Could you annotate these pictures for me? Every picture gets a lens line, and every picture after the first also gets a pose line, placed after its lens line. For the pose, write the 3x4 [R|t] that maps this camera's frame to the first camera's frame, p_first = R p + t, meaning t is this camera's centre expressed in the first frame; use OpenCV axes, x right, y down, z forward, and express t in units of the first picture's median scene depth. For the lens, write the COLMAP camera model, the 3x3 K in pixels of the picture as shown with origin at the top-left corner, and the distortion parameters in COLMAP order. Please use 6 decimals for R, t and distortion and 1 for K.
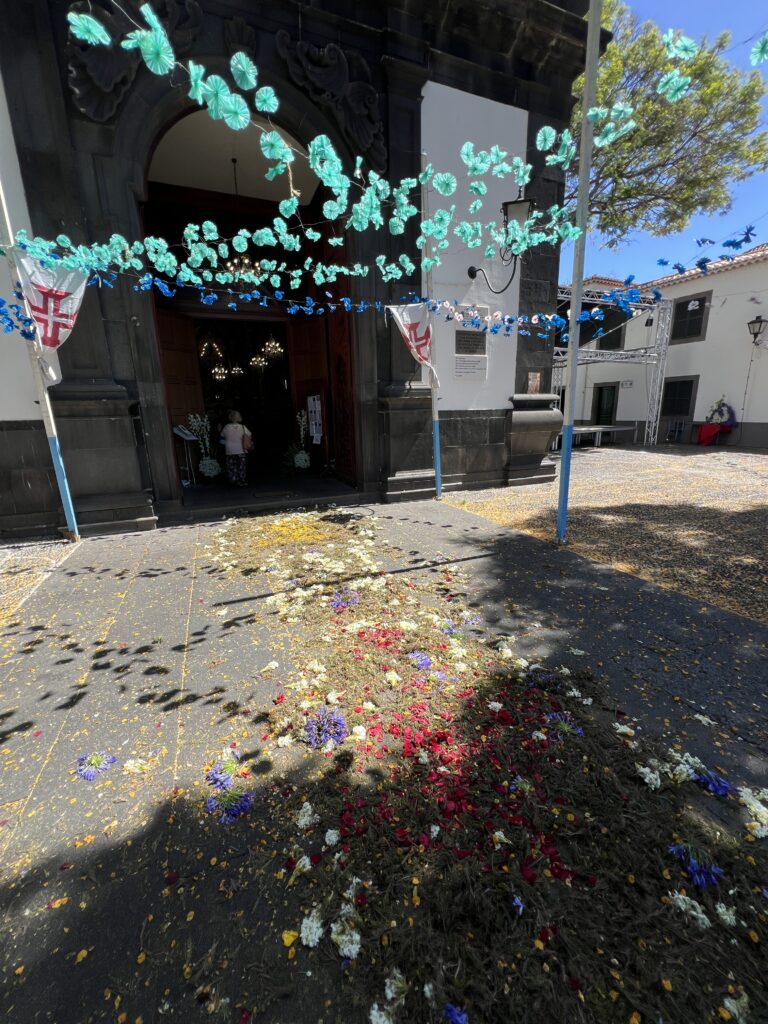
lens RADIAL K [[410.8, 0, 384.0], [0, 410.8, 512.0], [0, 0, 1]] dist [0.000046, -0.000626]
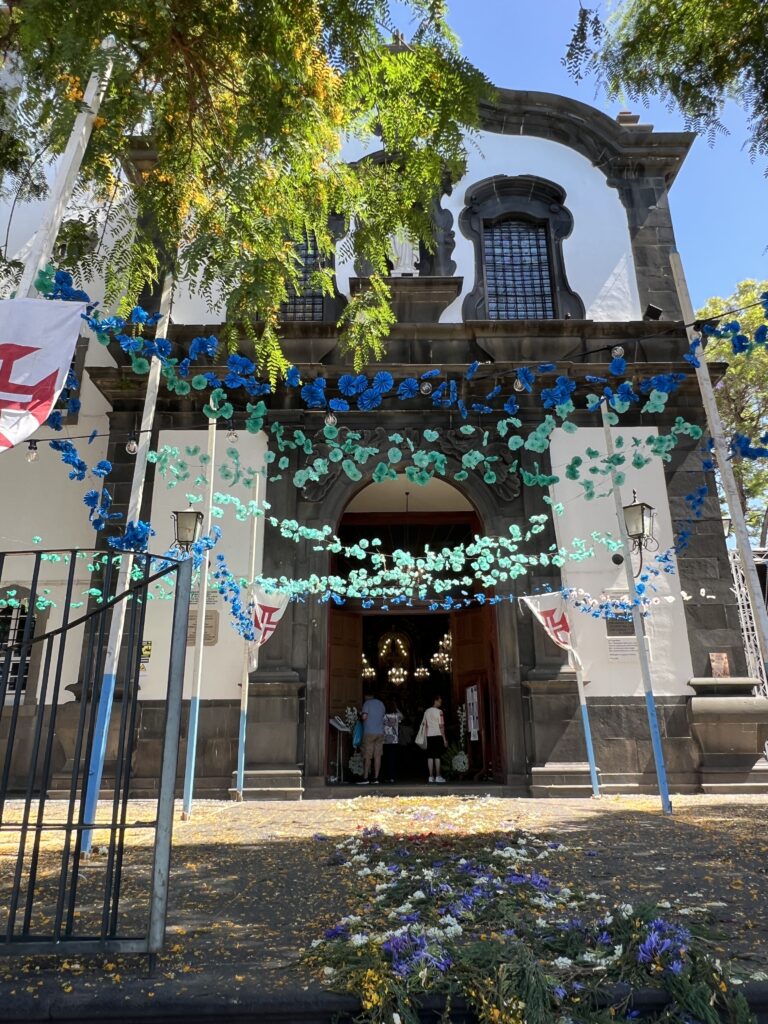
lens RADIAL K [[687.3, 0, 384.0], [0, 687.3, 512.0], [0, 0, 1]] dist [-0.025249, 0.001033]
pose [[0.920649, -0.111567, -0.374111, 0.352213], [-0.106343, 0.850386, -0.515300, 0.260144], [0.375629, 0.514195, 0.771042, -0.606381]]
